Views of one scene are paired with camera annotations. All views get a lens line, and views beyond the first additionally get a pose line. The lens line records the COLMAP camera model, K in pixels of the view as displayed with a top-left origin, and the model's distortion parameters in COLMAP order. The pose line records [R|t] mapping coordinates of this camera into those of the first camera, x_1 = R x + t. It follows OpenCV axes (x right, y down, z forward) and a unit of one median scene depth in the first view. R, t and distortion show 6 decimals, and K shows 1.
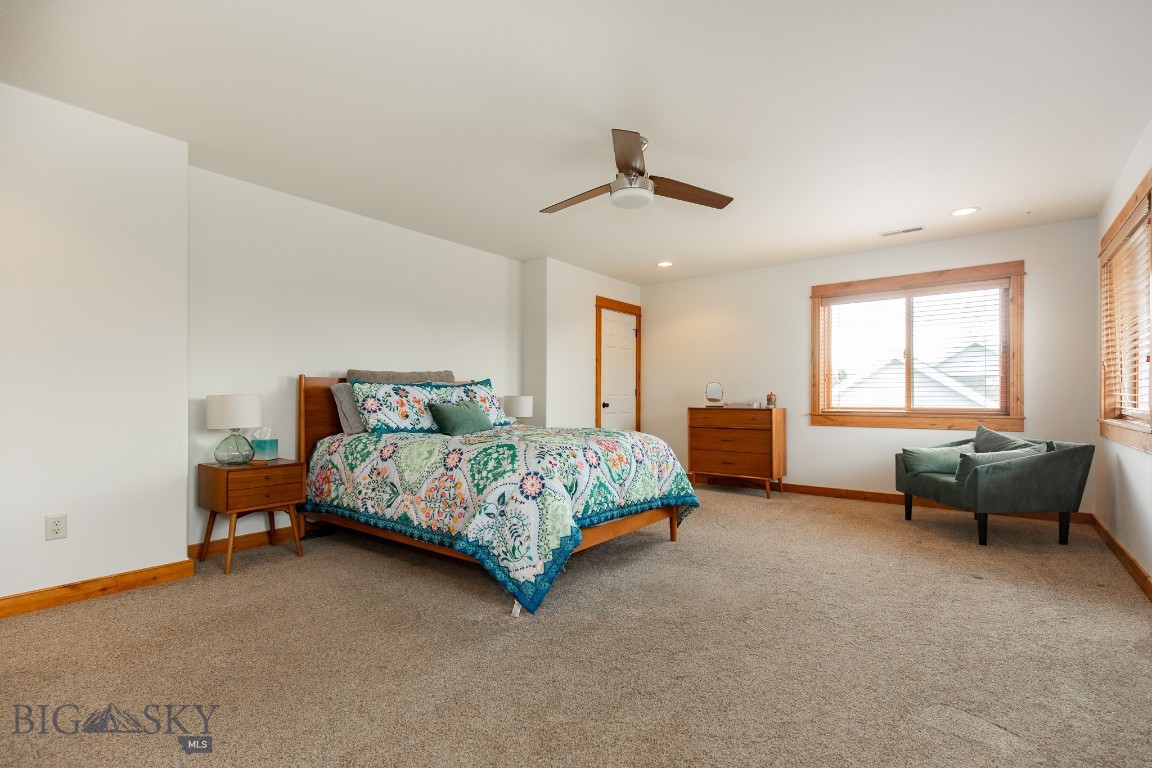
lens RADIAL K [[501.1, 0, 588.5], [0, 501.1, 382.4], [0, 0, 1]] dist [0.014360, -0.000797]
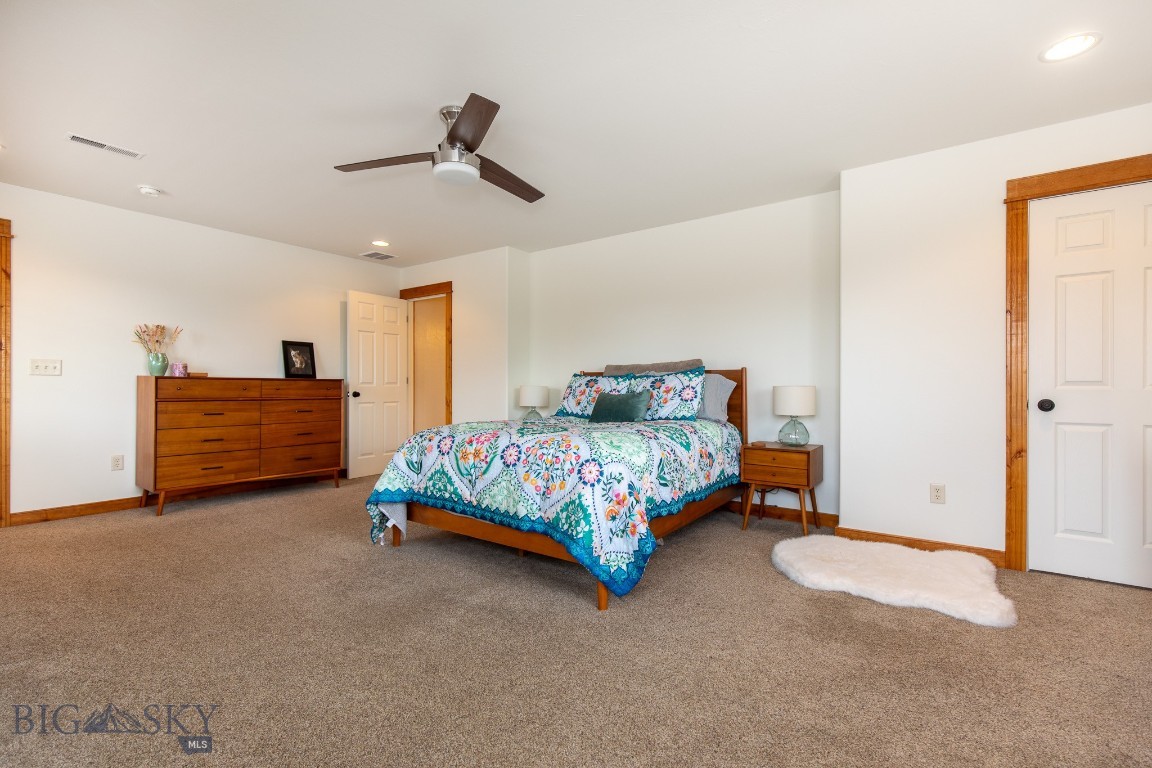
lens RADIAL K [[501.1, 0, 588.5], [0, 501.1, 382.4], [0, 0, 1]] dist [0.014360, -0.000797]
pose [[0.065814, -0.009012, -0.997791, 0.957108], [0.028809, 0.999560, -0.007128, 0.030485], [0.997416, -0.028276, 0.066044, 1.094725]]
